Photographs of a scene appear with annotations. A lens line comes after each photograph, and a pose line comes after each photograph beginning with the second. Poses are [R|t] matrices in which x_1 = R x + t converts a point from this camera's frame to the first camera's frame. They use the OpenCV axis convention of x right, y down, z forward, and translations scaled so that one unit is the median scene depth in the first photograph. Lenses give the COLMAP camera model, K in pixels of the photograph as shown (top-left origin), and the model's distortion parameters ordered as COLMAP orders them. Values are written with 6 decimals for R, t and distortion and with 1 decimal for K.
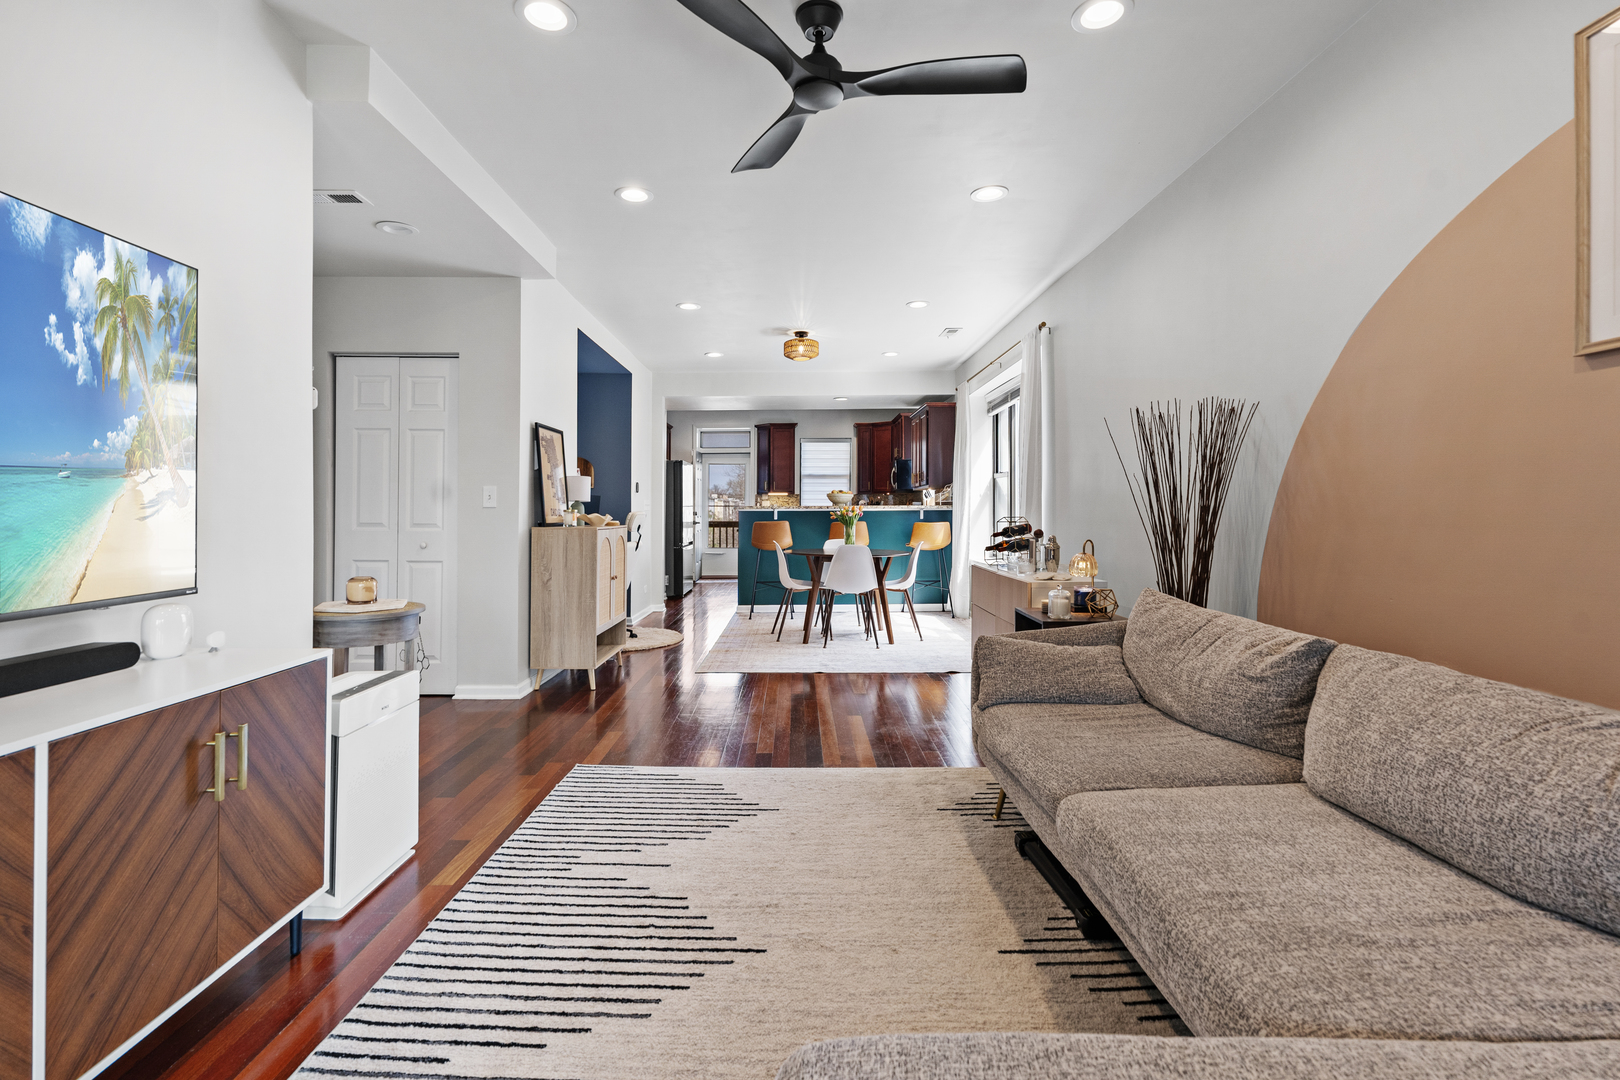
lens RADIAL K [[730.1, 0, 802.9], [0, 730.1, 508.0], [0, 0, 1]] dist [-0.000249, 0.000084]
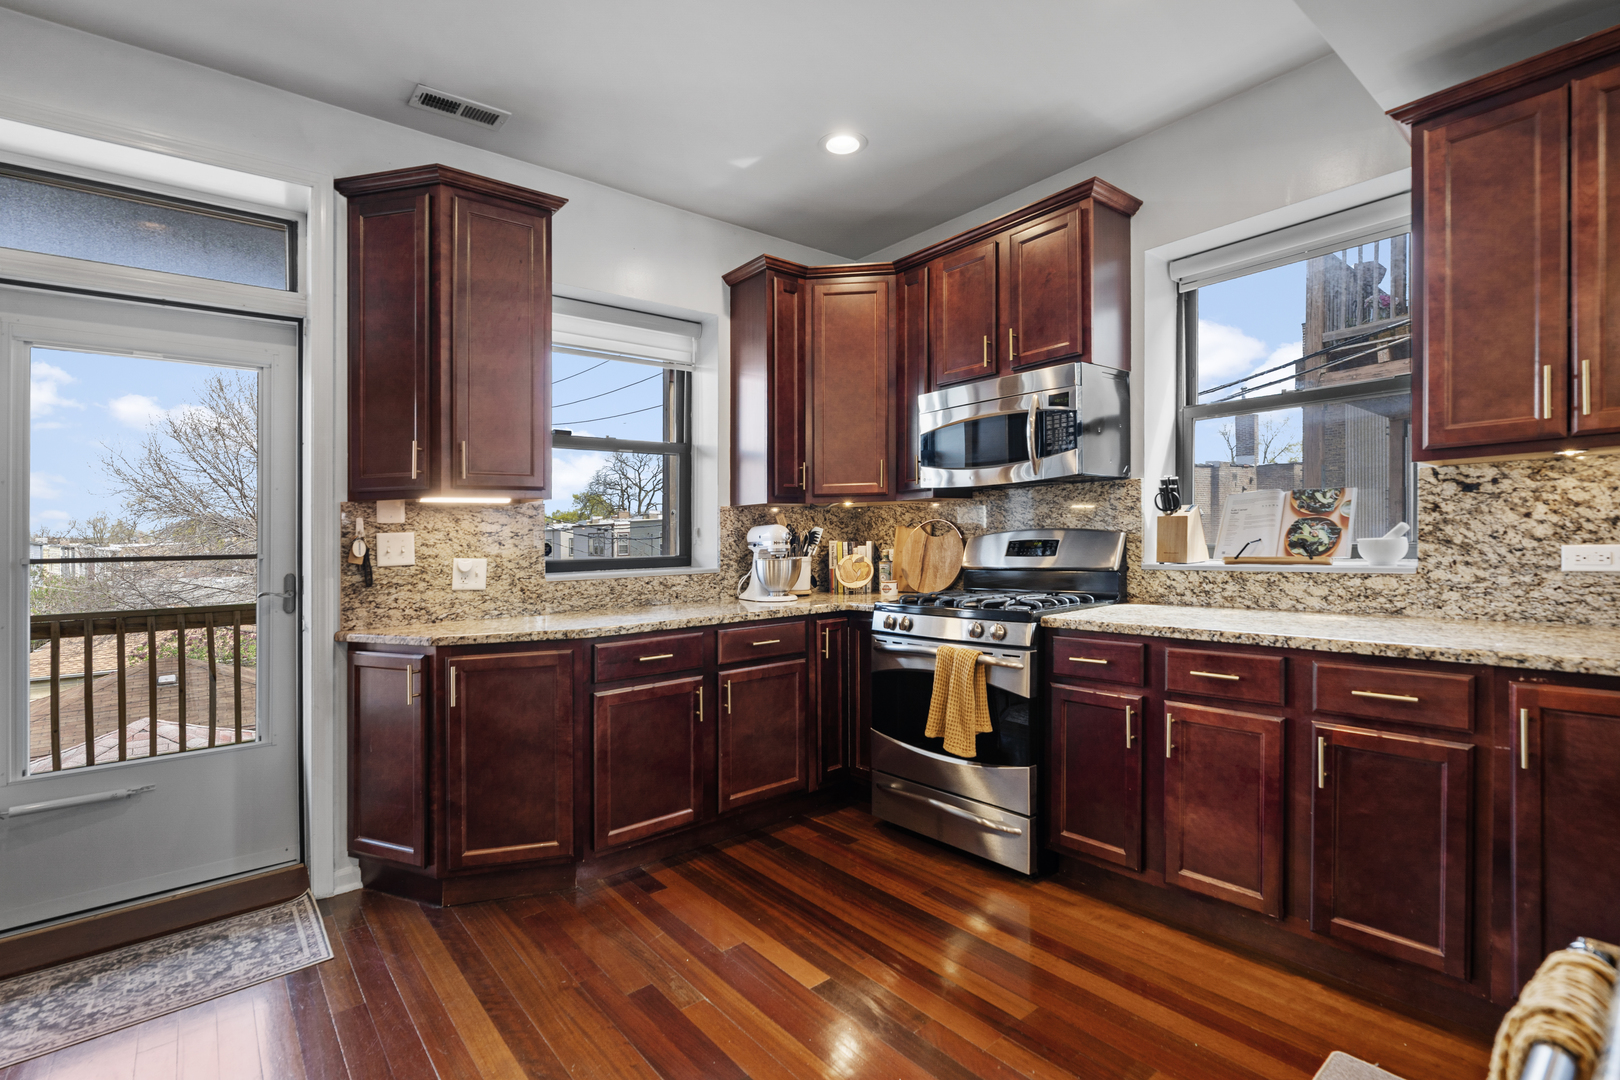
lens RADIAL K [[743.4, 0, 810.0], [0, 743.4, 540.0], [0, 0, 1]] dist [-0.004211, 0.001931]
pose [[0.780956, -0.014099, 0.624427, -0.119401], [0.019456, 0.999809, -0.001757, -0.004931], [-0.624283, 0.013521, 0.781081, 0.939403]]
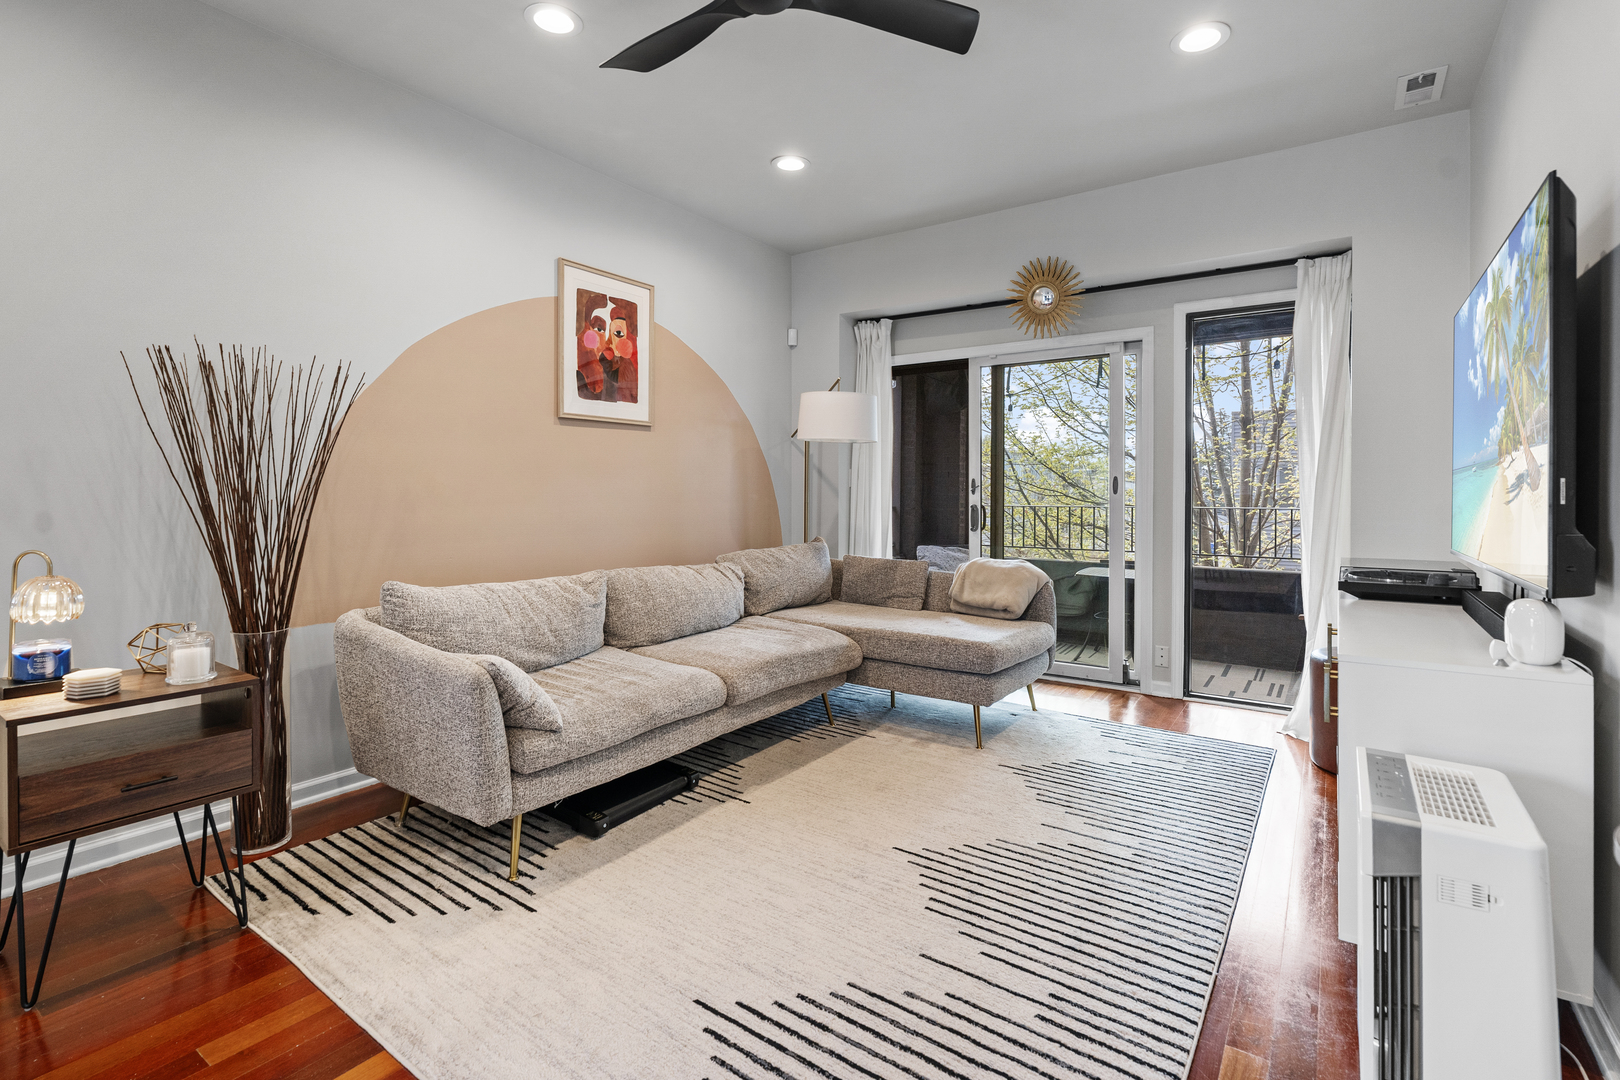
lens RADIAL K [[750.6, 0, 807.8], [0, 750.6, 513.7], [0, 0, 1]] dist [-0.000869, -0.000100]
pose [[-0.813215, -0.018559, 0.581667, -0.129374], [-0.004989, 0.999677, 0.024921, 0.000858], [-0.581942, 0.017364, -0.813045, 0.410180]]
